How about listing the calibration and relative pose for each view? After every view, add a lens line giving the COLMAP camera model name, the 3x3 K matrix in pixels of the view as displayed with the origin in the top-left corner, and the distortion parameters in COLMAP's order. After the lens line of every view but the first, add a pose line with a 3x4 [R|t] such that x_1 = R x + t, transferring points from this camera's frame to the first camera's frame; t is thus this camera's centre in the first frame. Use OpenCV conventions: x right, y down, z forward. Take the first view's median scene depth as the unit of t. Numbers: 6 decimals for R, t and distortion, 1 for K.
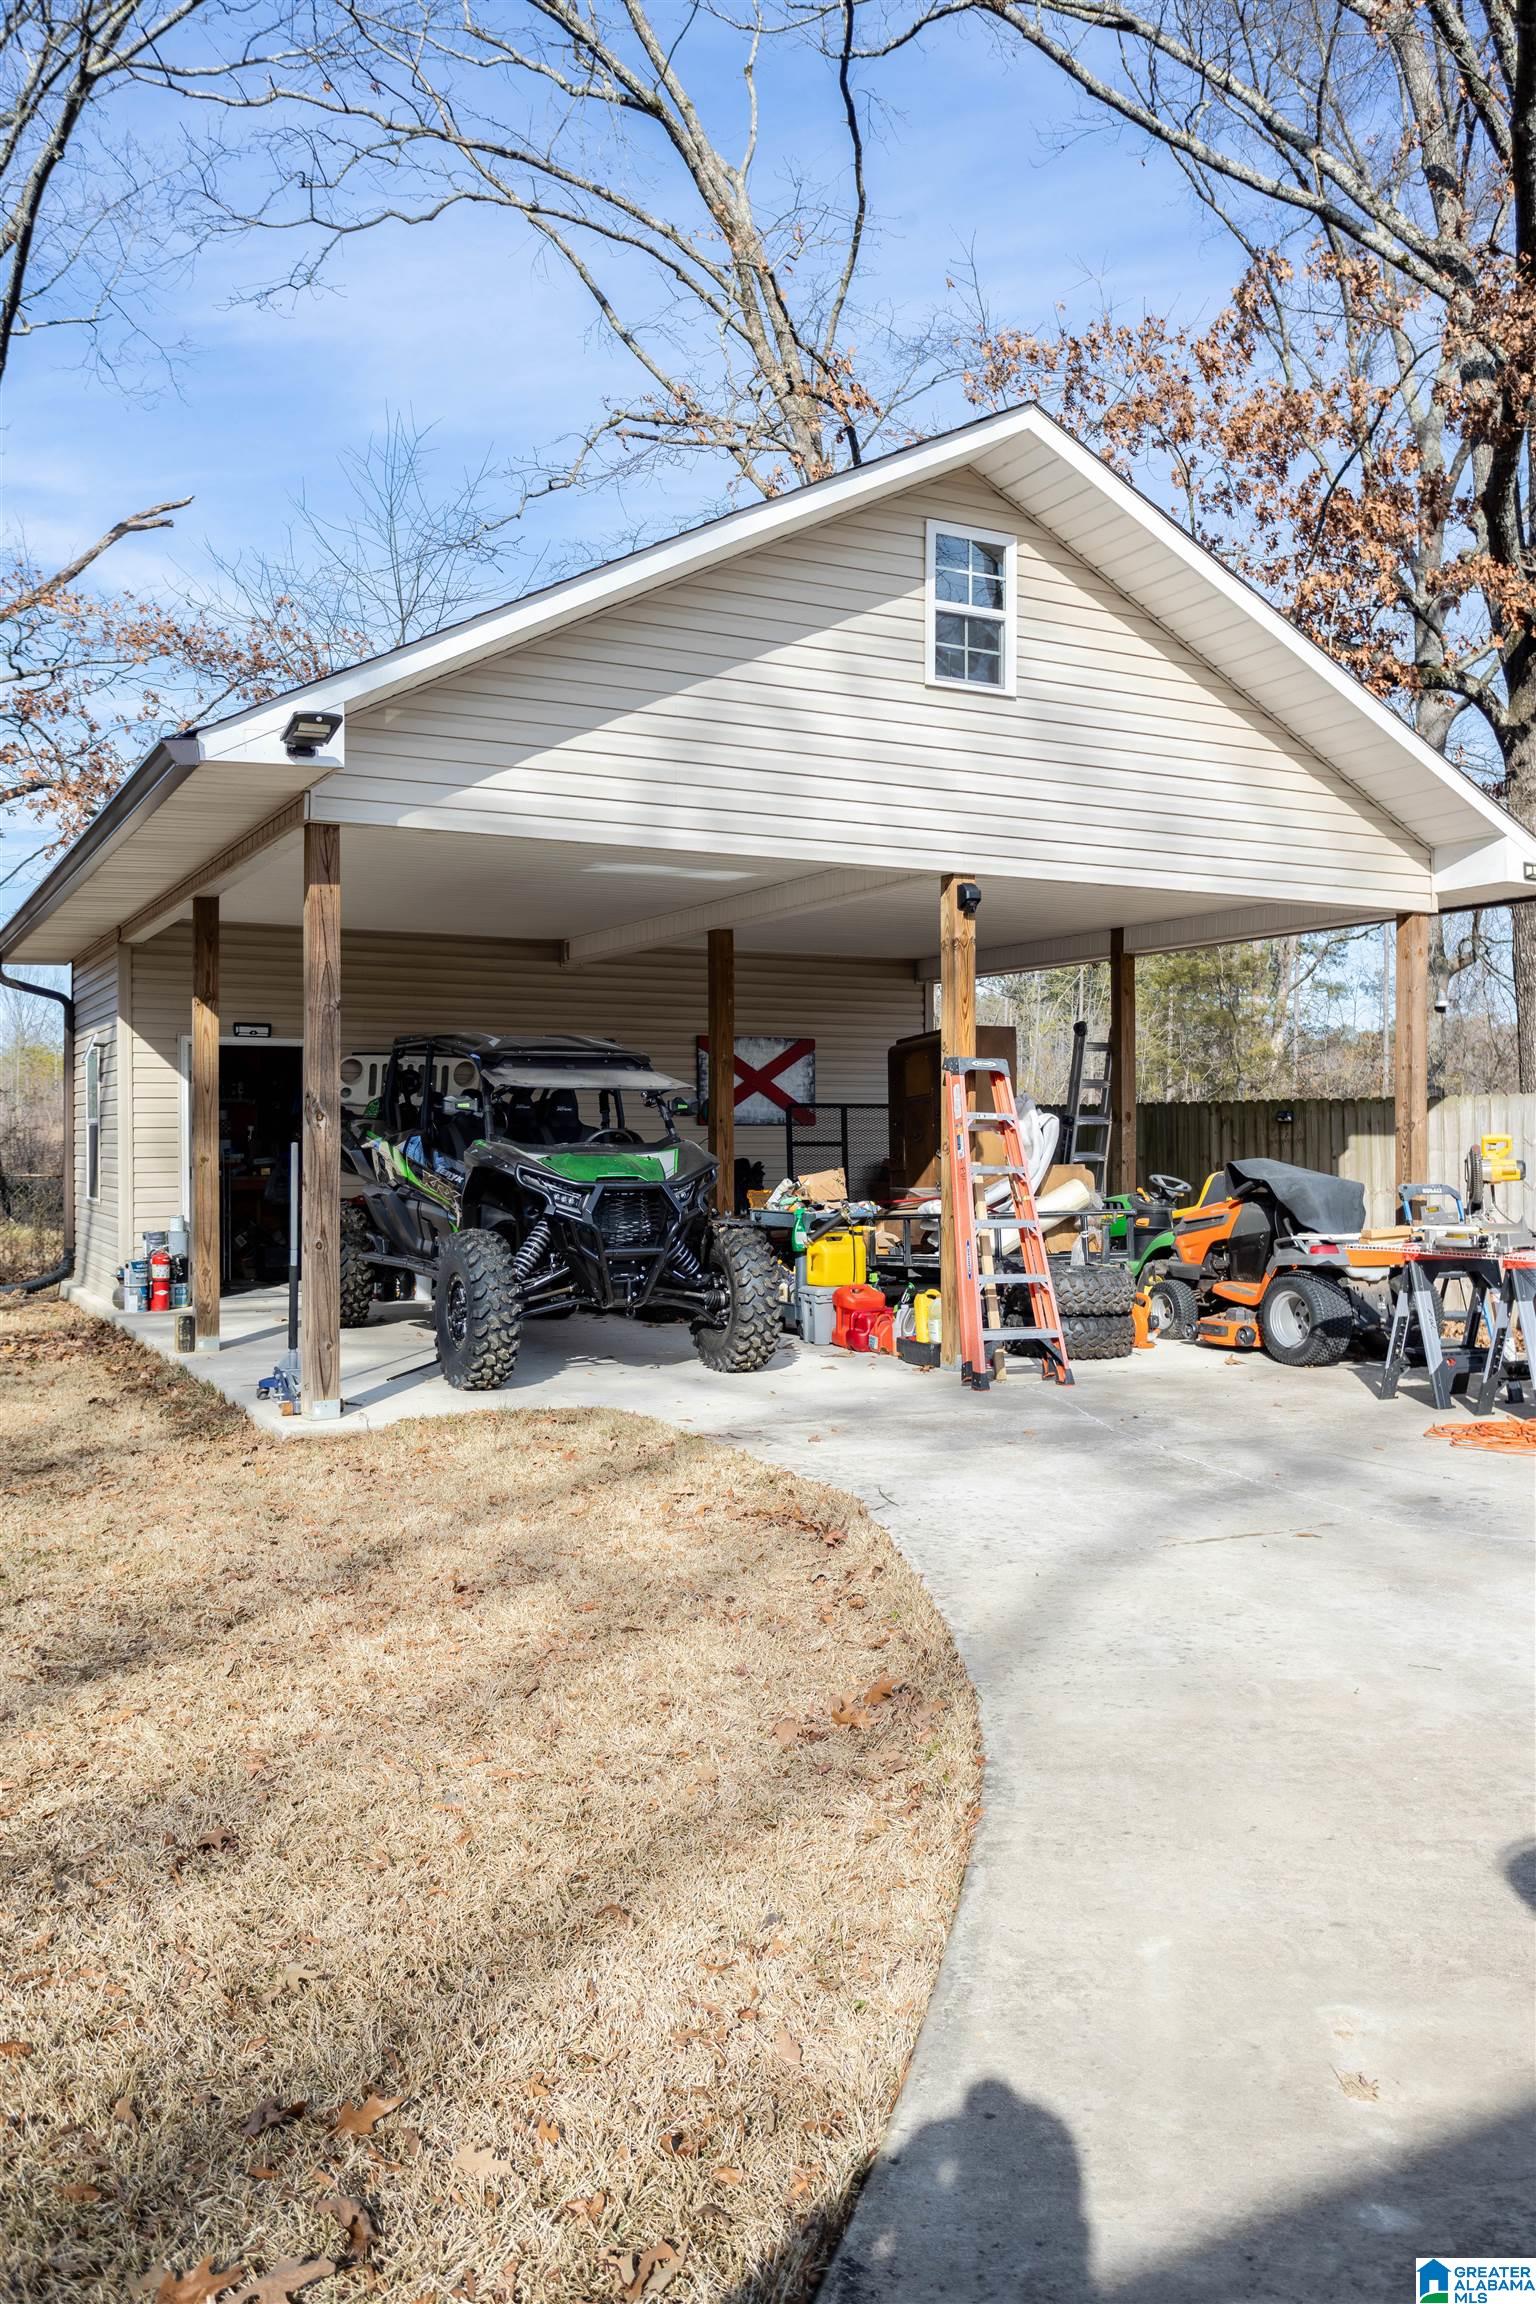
lens RADIAL K [[1781.6, 0, 768.0], [0, 1781.6, 1152.0], [0, 0, 1]] dist [0.036084, -0.000092]
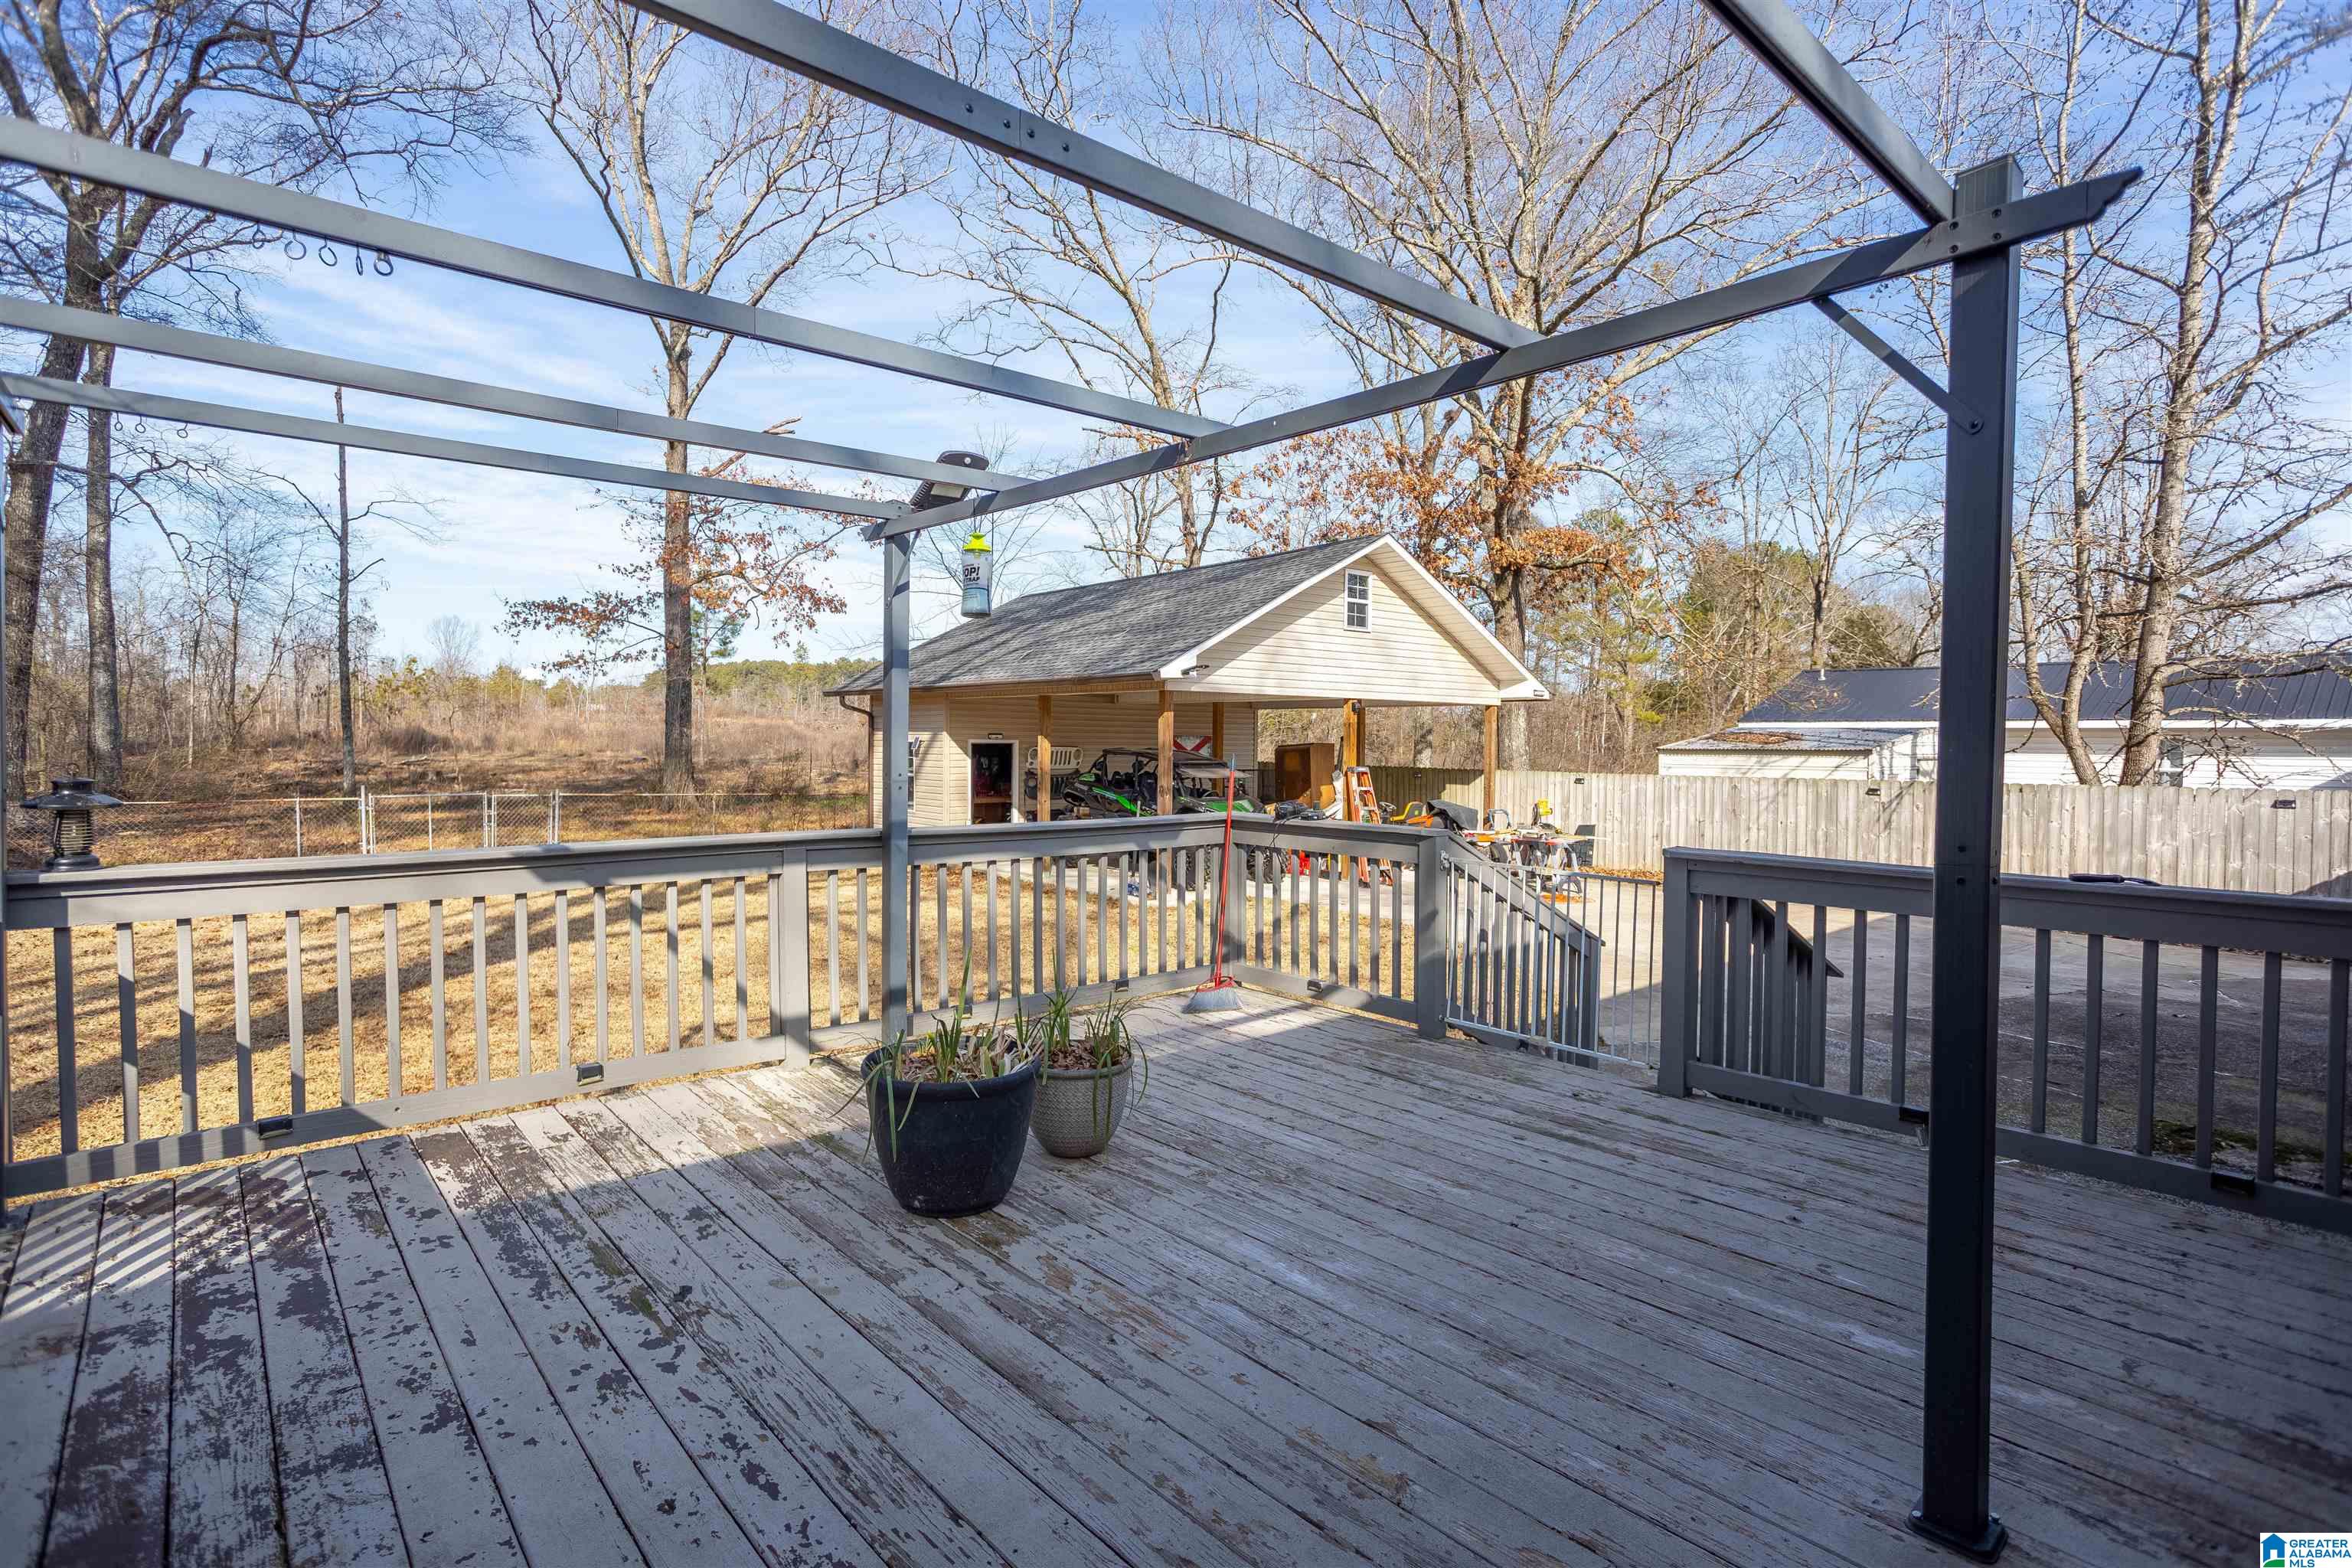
lens RADIAL K [[1183.8, 0, 1176.0], [0, 1183.8, 784.0], [0, 0, 1]] dist [0.001245, 0.000167]
pose [[0.977990, 0.001355, 0.208646, -0.512315], [-0.007521, 0.999558, 0.028761, -0.074674], [-0.208515, -0.029697, 0.977568, -0.675058]]
